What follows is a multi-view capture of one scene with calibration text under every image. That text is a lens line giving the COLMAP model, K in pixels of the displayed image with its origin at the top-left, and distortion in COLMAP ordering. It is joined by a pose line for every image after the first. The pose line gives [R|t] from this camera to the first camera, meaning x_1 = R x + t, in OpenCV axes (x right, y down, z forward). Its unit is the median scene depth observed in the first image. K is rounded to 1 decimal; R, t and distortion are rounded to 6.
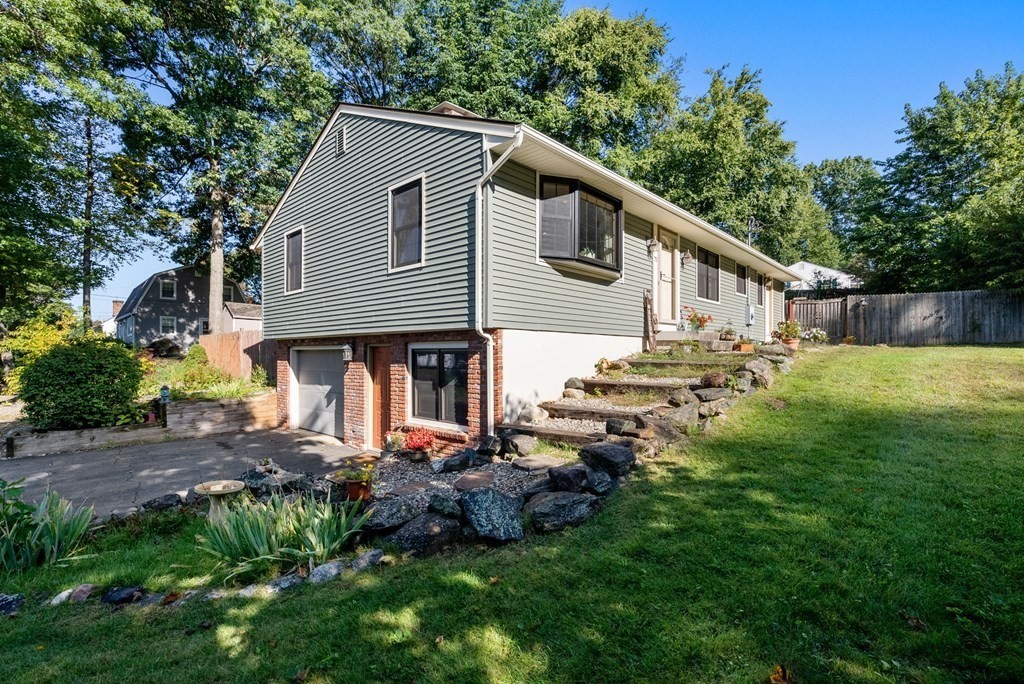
lens RADIAL K [[476.7, 0, 511.7], [0, 476.7, 347.4], [0, 0, 1]] dist [-0.000643, 0.000377]
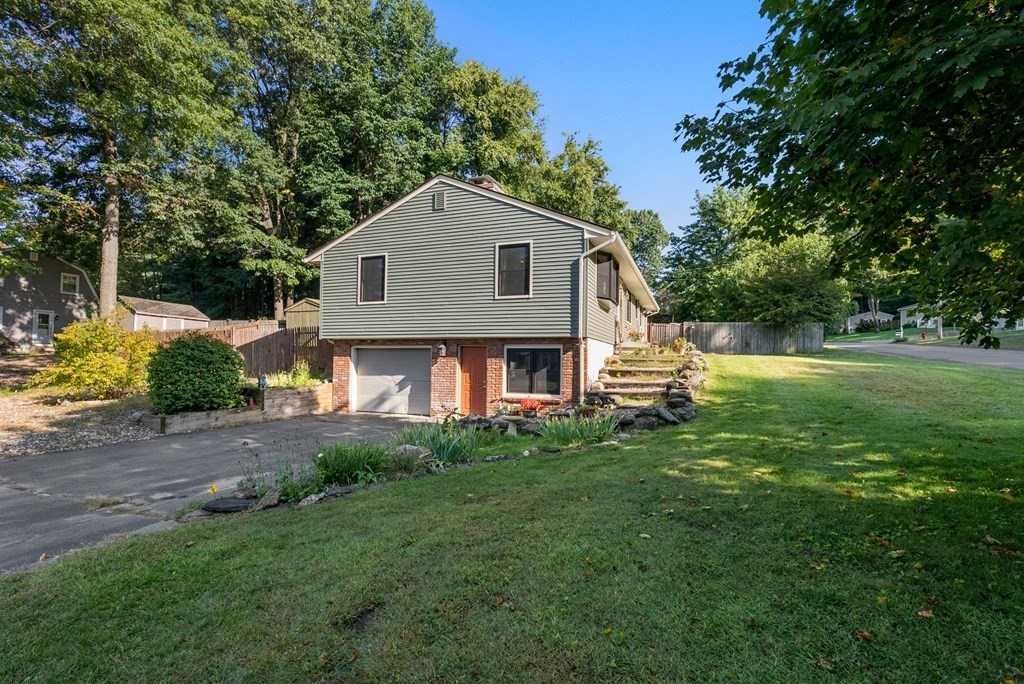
lens RADIAL K [[476.7, 0, 511.7], [0, 476.7, 347.4], [0, 0, 1]] dist [-0.000643, 0.000377]
pose [[0.927116, 0.024487, 0.373974, -0.549948], [-0.018104, 0.999624, -0.020571, 0.022038], [-0.374337, 0.012301, 0.927211, -0.311220]]
